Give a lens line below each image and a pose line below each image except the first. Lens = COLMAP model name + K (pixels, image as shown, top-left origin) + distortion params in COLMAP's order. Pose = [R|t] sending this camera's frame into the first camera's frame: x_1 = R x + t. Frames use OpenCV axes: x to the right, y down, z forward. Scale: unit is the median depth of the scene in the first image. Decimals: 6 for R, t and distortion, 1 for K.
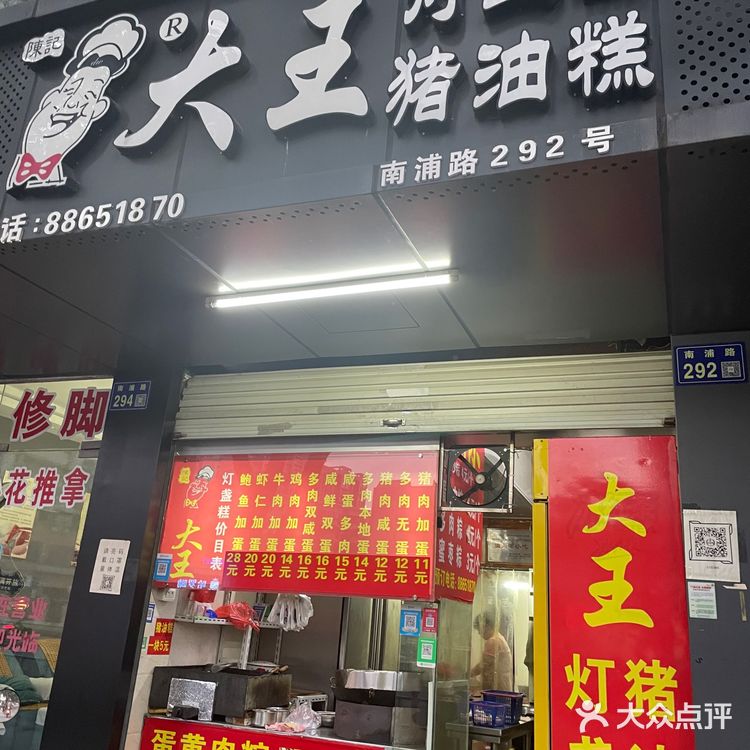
lens RADIAL K [[757.8, 0, 373.7], [0, 757.8, 371.7], [0, 0, 1]] dist [0.109229, -0.166222]
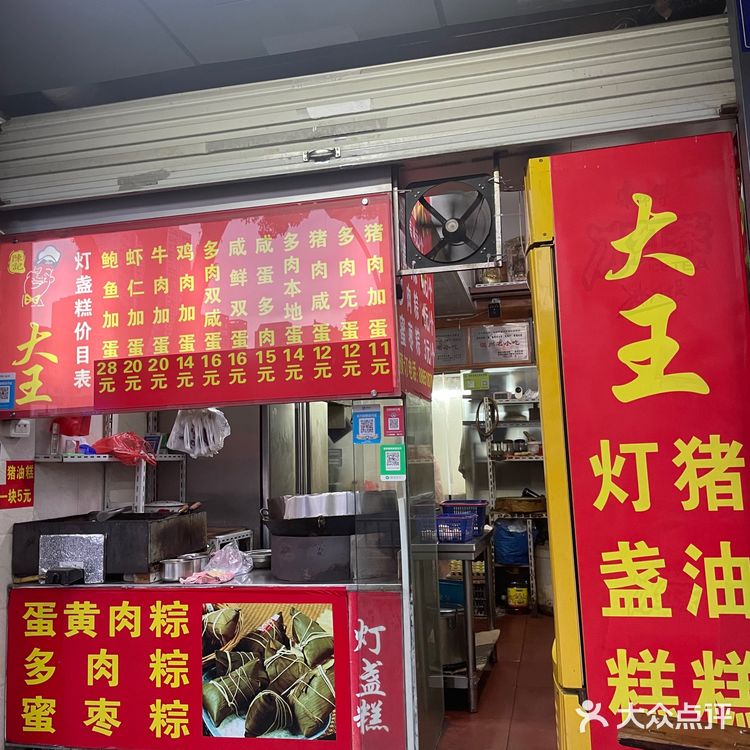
lens RADIAL K [[757.8, 0, 373.7], [0, 757.8, 371.7], [0, 0, 1]] dist [0.109229, -0.166222]
pose [[0.984829, -0.087908, 0.149611, -0.047618], [0.054653, 0.975438, 0.213385, 0.111077], [-0.164694, -0.201971, 0.965445, 0.281950]]
